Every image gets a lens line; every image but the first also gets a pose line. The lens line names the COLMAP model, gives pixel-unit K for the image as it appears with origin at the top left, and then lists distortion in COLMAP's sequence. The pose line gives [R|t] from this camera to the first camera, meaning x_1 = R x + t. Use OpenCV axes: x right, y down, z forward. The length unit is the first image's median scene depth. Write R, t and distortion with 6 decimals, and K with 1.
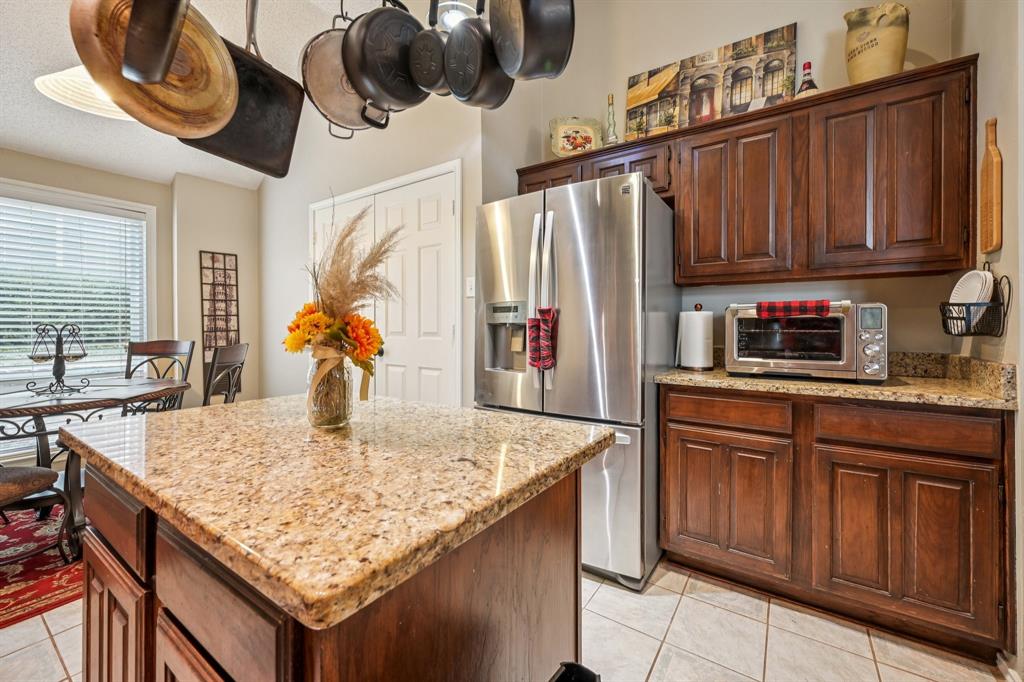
lens RADIAL K [[409.1, 0, 517.1], [0, 409.1, 326.9], [0, 0, 1]] dist [-0.000019, 0.000042]
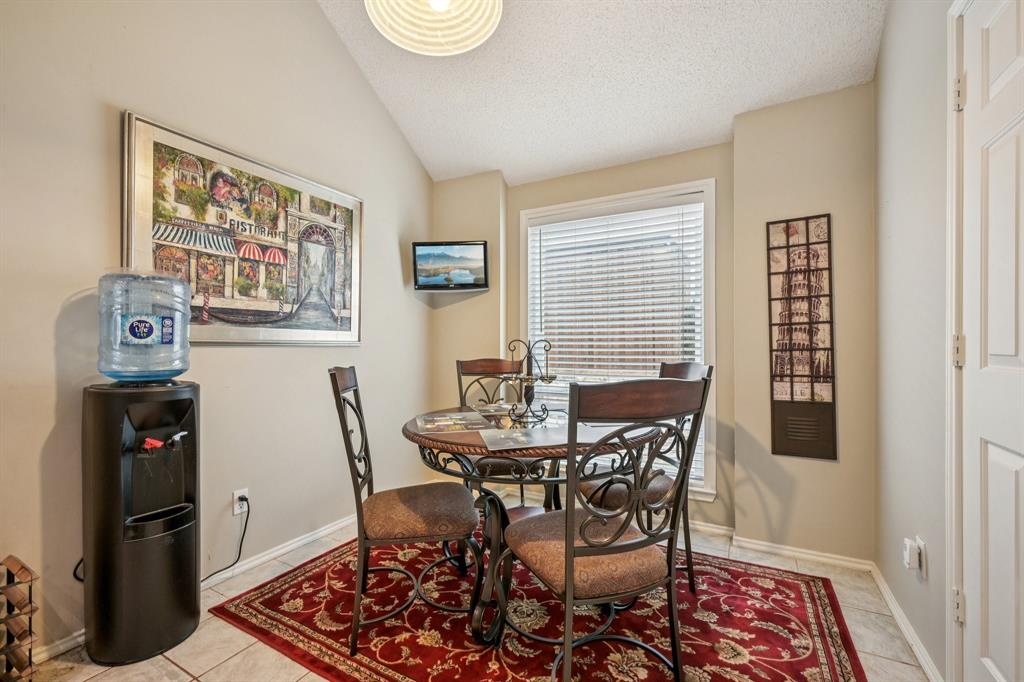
lens RADIAL K [[425.6, 0, 511.9], [0, 425.6, 343.9], [0, 0, 1]] dist [-0.001908, -0.000418]
pose [[0.087371, -0.001296, -0.996175, -0.152297], [-0.001989, 0.999997, -0.001475, 0.003582], [0.996174, 0.002110, 0.087368, 0.547035]]
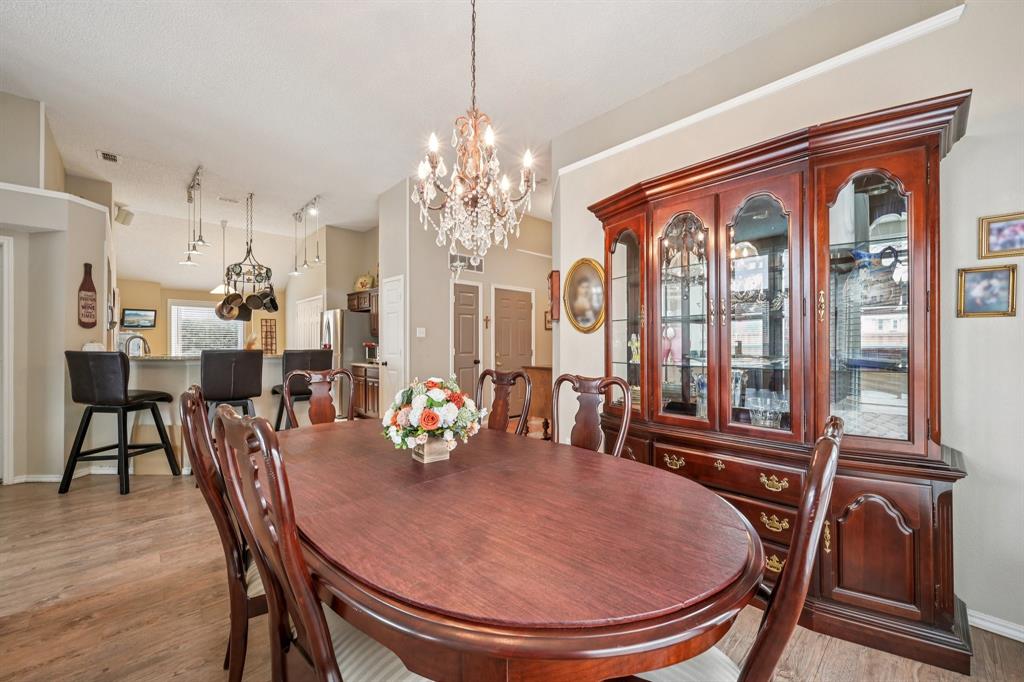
lens RADIAL K [[407.3, 0, 517.5], [0, 407.3, 343.0], [0, 0, 1]] dist [-0.000347, -0.000042]
pose [[0.977842, -0.002085, -0.209333, 1.337029], [0.000474, 0.999970, -0.007749, -0.014390], [0.209343, 0.007478, 0.977814, -1.166920]]
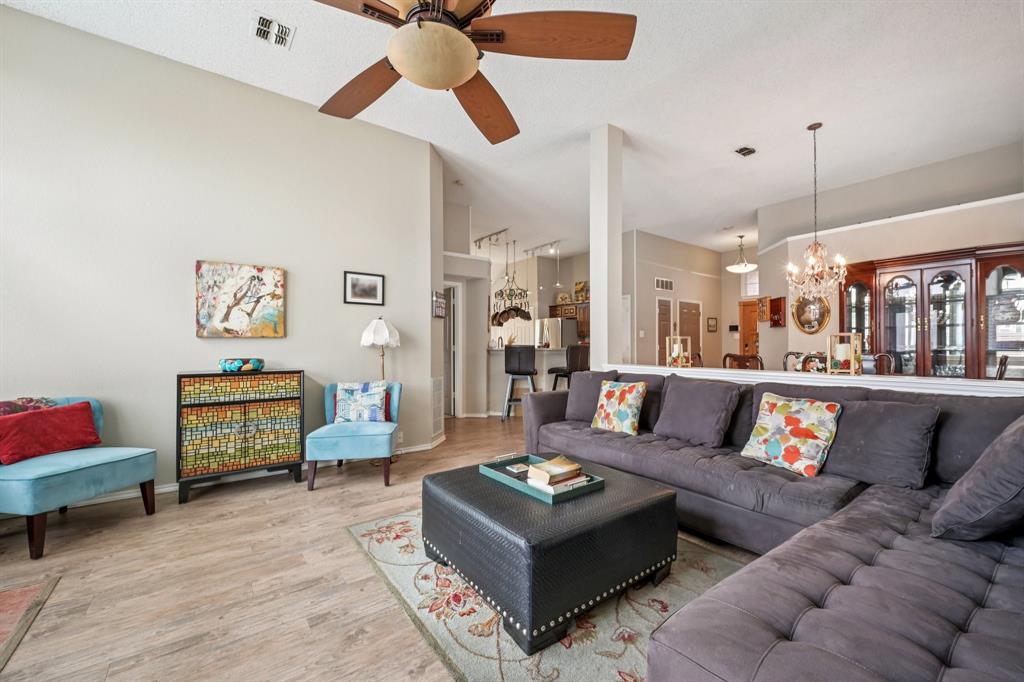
lens RADIAL K [[407.3, 0, 517.5], [0, 407.3, 343.0], [0, 0, 1]] dist [-0.000347, -0.000042]
pose [[0.945788, -0.003103, -0.324771, 0.740098], [-0.000101, 0.999951, -0.009849, 0.005145], [0.324786, 0.009348, 0.945741, -2.097446]]
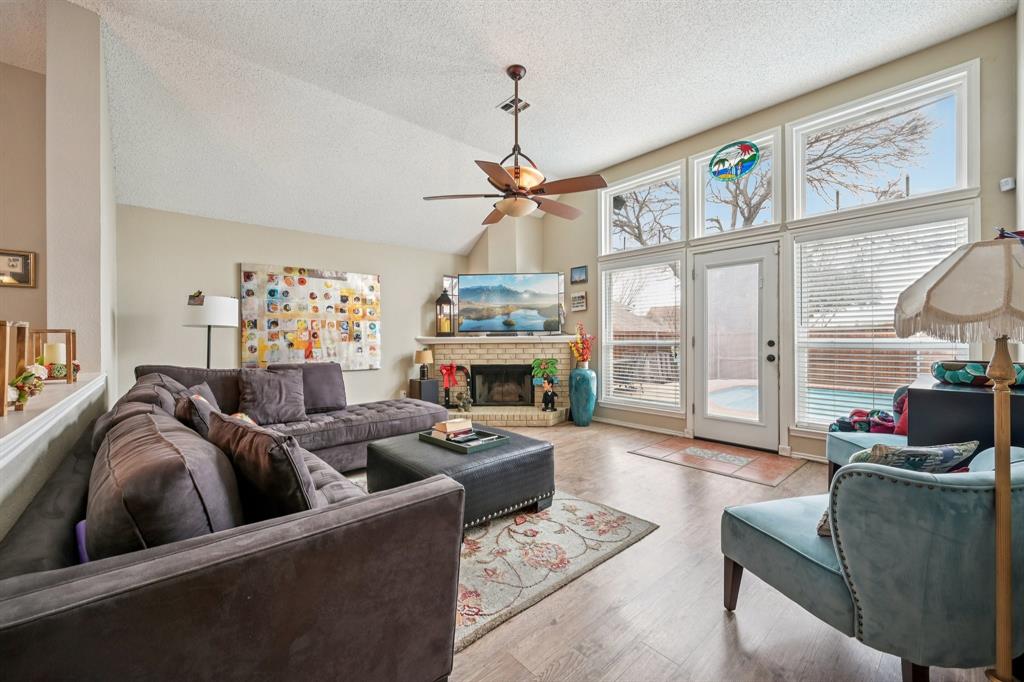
lens RADIAL K [[409.6, 0, 512.0], [0, 409.6, 341.0], [0, 0, 1]] dist [0.000241, -0.000113]
pose [[-0.969523, 0.003485, 0.244977, 0.289380], [0.006403, 0.999918, 0.011114, -0.007846], [-0.244918, 0.012344, -0.969465, -0.778174]]
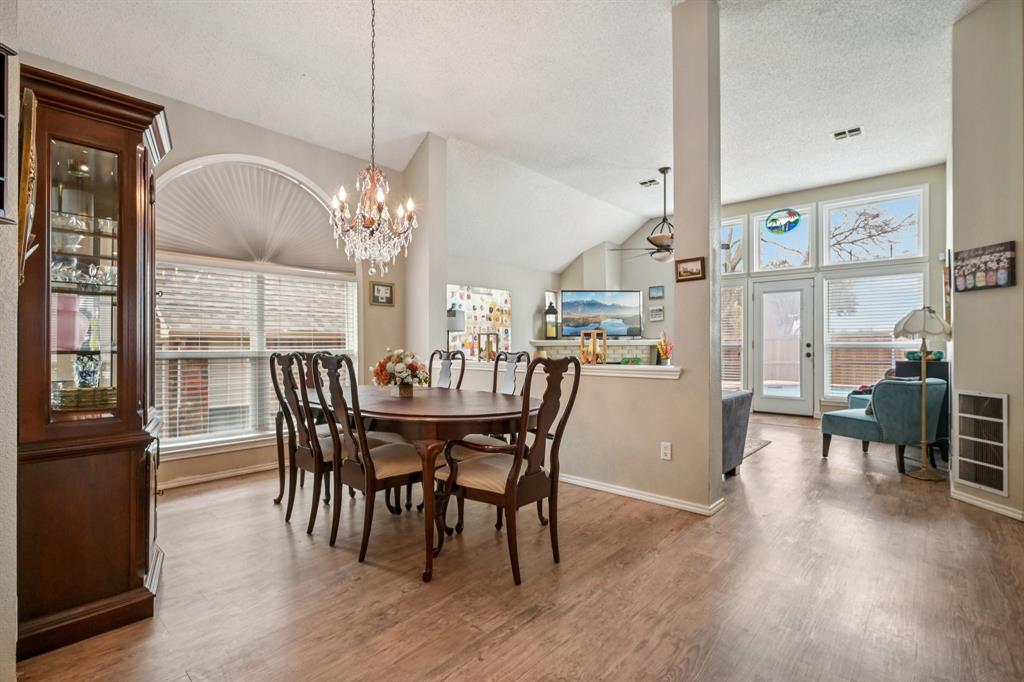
lens RADIAL K [[475.7, 0, 513.4], [0, 475.7, 347.6], [0, 0, 1]] dist [-0.001054, -0.000490]
pose [[-0.990670, -0.000397, 0.136279, 0.817472], [0.001008, 0.999947, 0.010236, 0.004391], [-0.136276, 0.010278, -0.990618, 0.077635]]
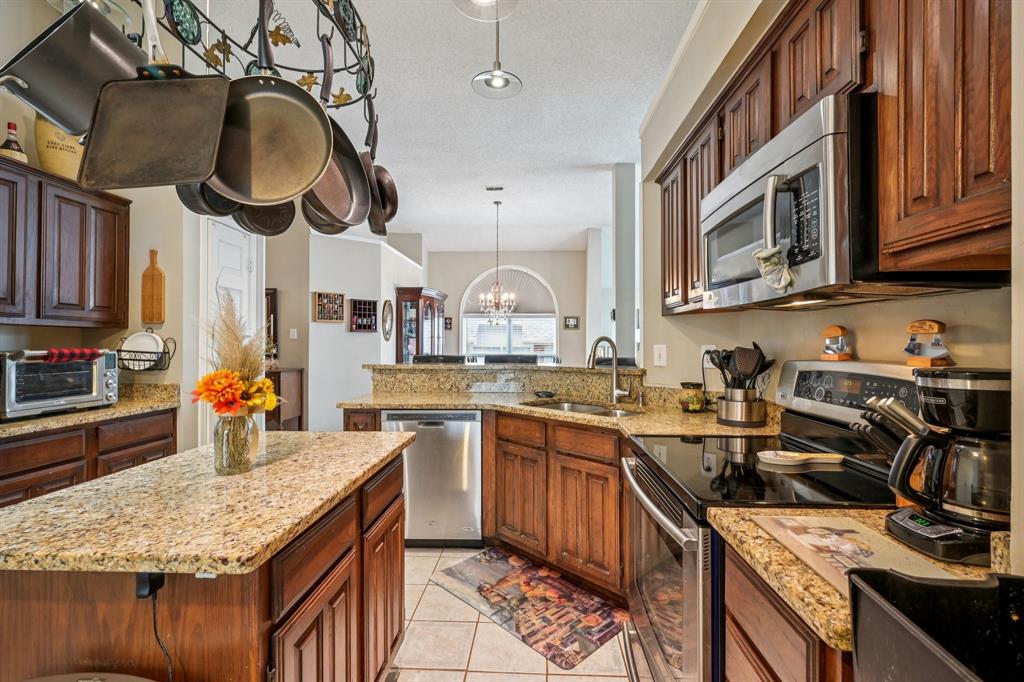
lens RADIAL K [[463.3, 0, 509.7], [0, 463.3, 339.6], [0, 0, 1]] dist [-0.000332, 0.000050]
pose [[-0.517677, 0.008088, 0.855538, -0.540095], [0.003086, 0.999966, -0.007586, -0.034751], [-0.855571, -0.001287, -0.517684, 0.274775]]
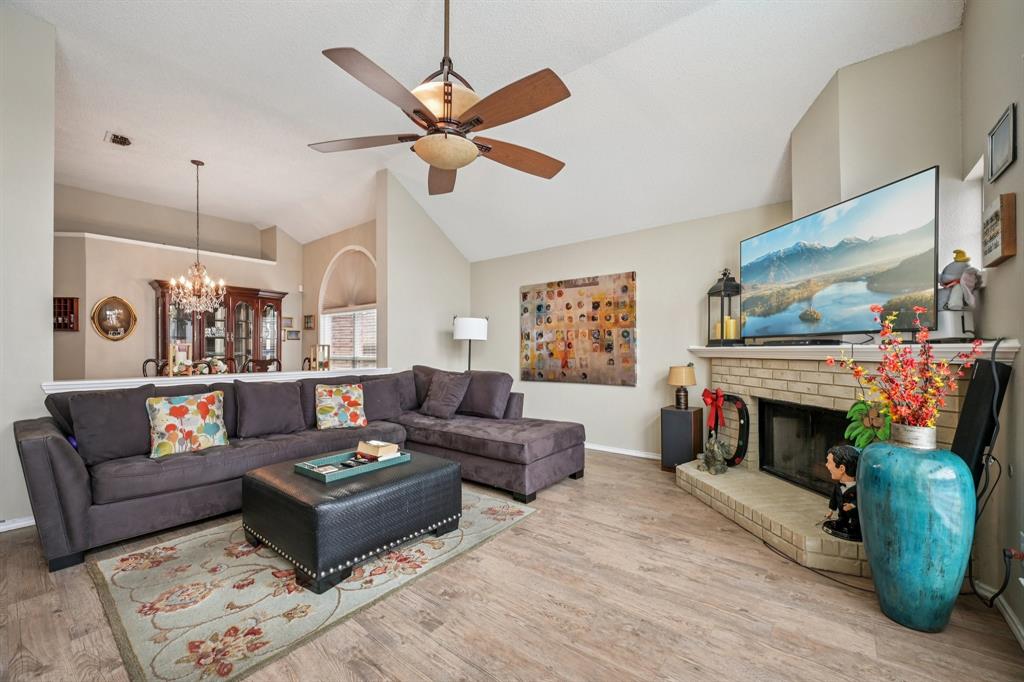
lens RADIAL K [[409.6, 0, 512.0], [0, 409.6, 341.0], [0, 0, 1]] dist [0.000241, -0.000113]
pose [[0.078851, 0.019889, 0.996688, -0.115954], [0.005515, 0.999777, -0.020387, -0.003801], [-0.996871, 0.007104, 0.078724, -1.858397]]
